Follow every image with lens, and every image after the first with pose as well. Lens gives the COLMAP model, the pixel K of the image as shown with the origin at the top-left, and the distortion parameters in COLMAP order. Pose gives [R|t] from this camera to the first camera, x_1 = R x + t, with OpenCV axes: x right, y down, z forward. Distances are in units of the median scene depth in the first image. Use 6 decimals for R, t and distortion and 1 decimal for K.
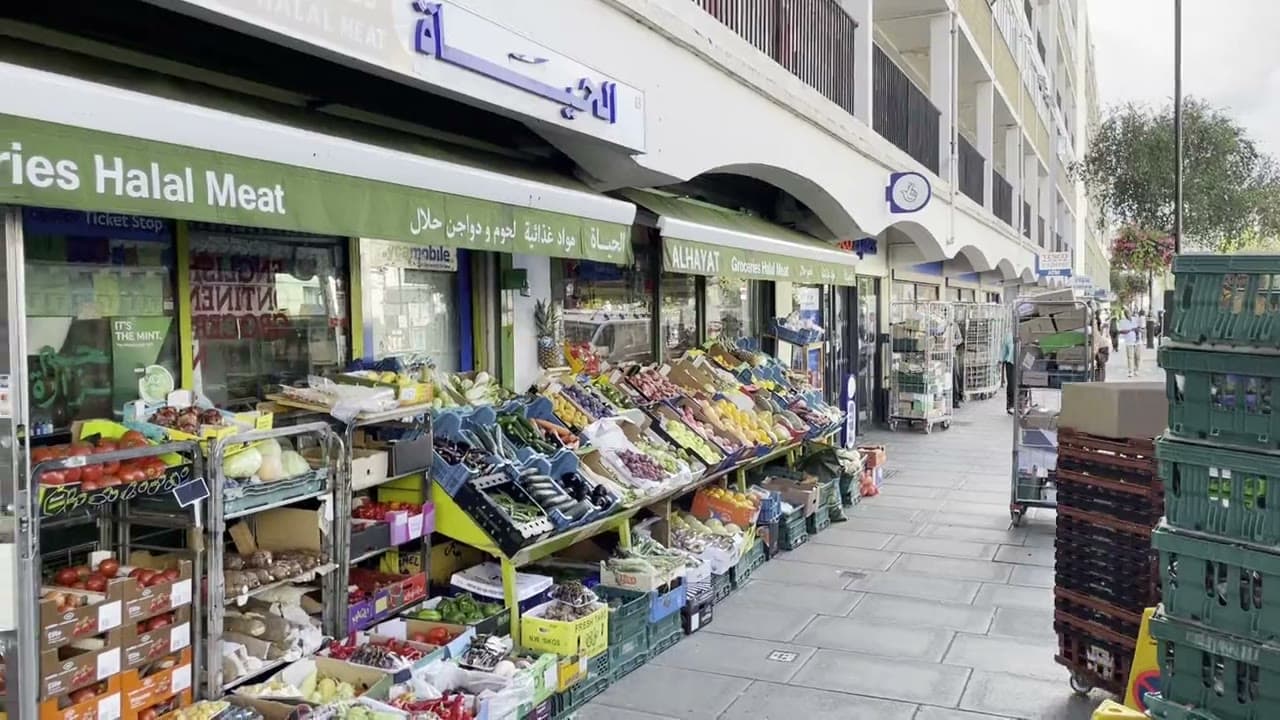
lens RADIAL K [[1095.6, 0, 639.7], [0, 1095.6, 359.9], [0, 0, 1]] dist [-0.001329, 0.000020]
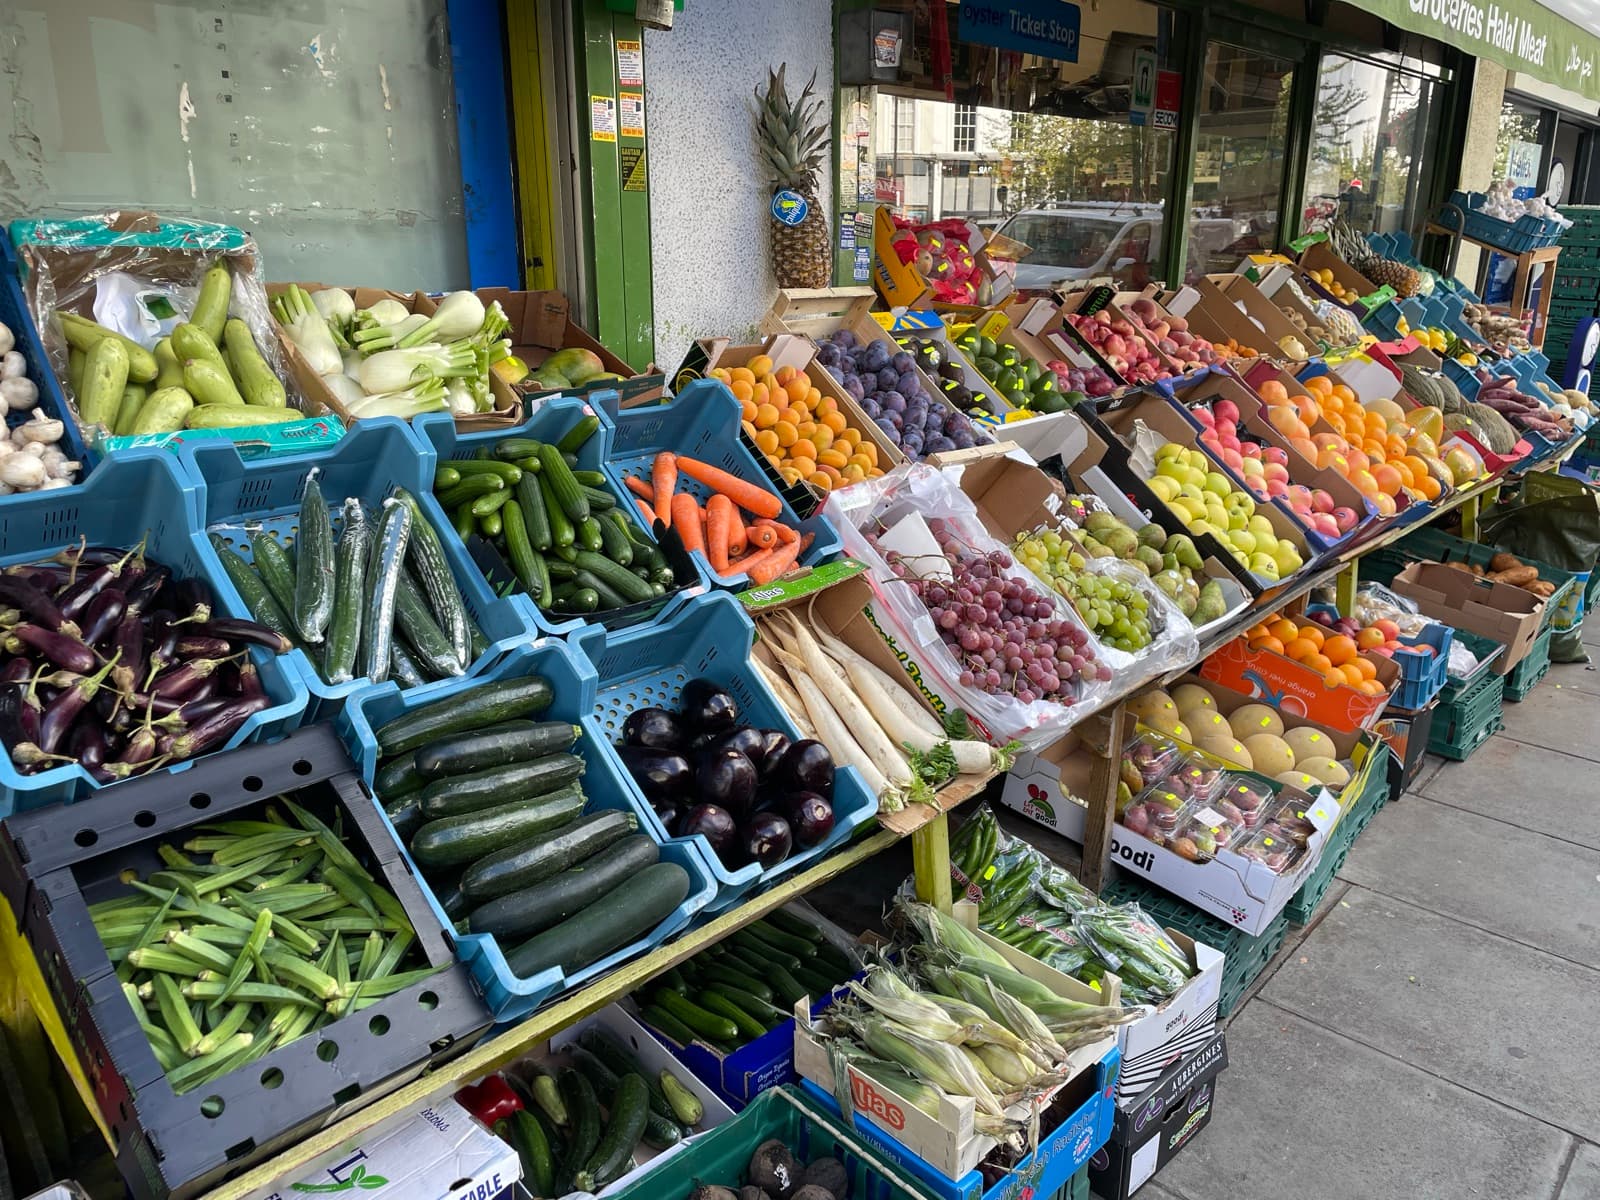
lens RADIAL K [[1254.7, 0, 798.8], [0, 1254.7, 603.0], [0, 0, 1]] dist [0.059742, -0.057075]
pose [[0.954295, 0.099752, -0.281727, 0.031638], [-0.026237, 0.966977, 0.253508, 0.002289], [0.297712, -0.234530, 0.925399, 0.505933]]
